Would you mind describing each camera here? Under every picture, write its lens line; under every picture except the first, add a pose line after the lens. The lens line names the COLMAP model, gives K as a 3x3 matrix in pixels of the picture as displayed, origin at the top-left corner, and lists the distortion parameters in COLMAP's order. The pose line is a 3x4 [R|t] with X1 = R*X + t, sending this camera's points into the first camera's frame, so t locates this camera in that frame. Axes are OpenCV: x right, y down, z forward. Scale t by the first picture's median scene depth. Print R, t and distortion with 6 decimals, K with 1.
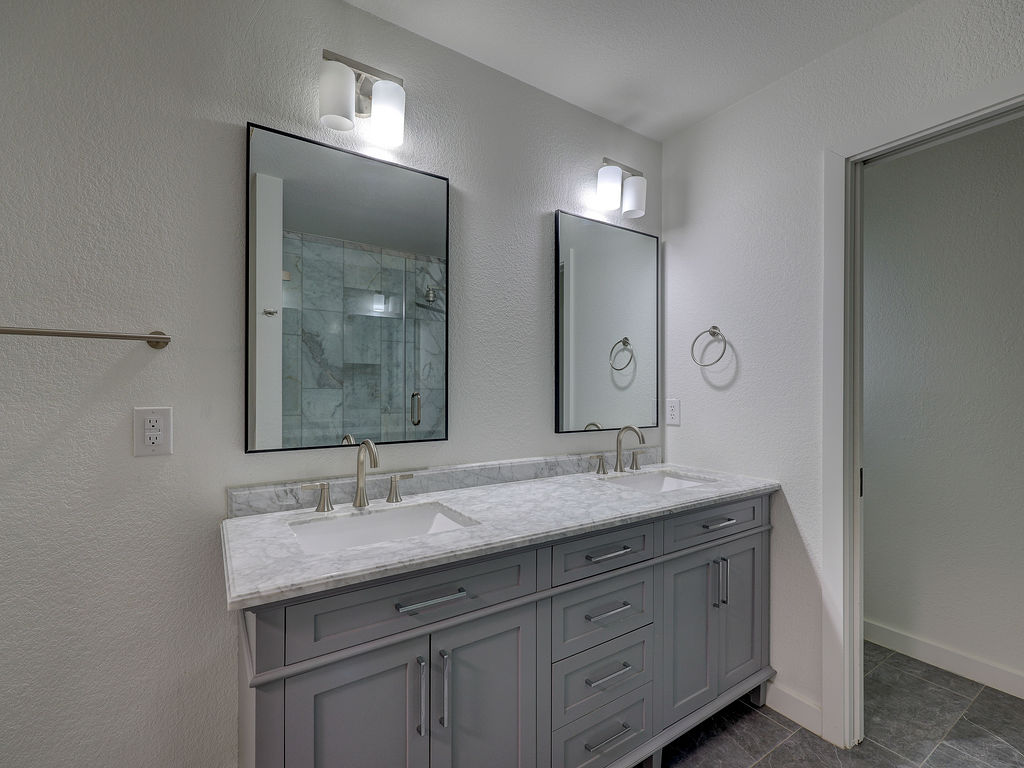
lens RADIAL K [[463.1, 0, 512.1], [0, 463.1, 386.4], [0, 0, 1]] dist [0.003293, 0.000560]
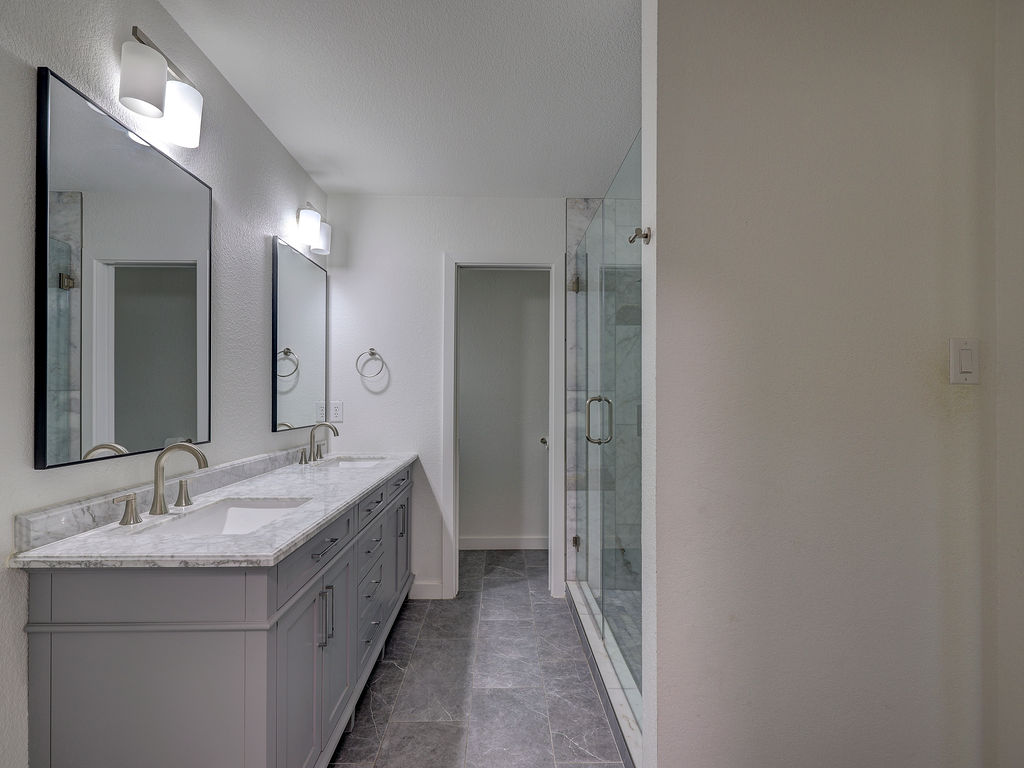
lens RADIAL K [[463.1, 0, 512.1], [0, 463.1, 386.4], [0, 0, 1]] dist [0.003293, 0.000560]
pose [[0.528857, 0.017759, 0.848525, -0.598403], [-0.008789, 0.999842, -0.015447, 0.001926], [-0.848666, 0.000712, 0.528929, -0.102692]]
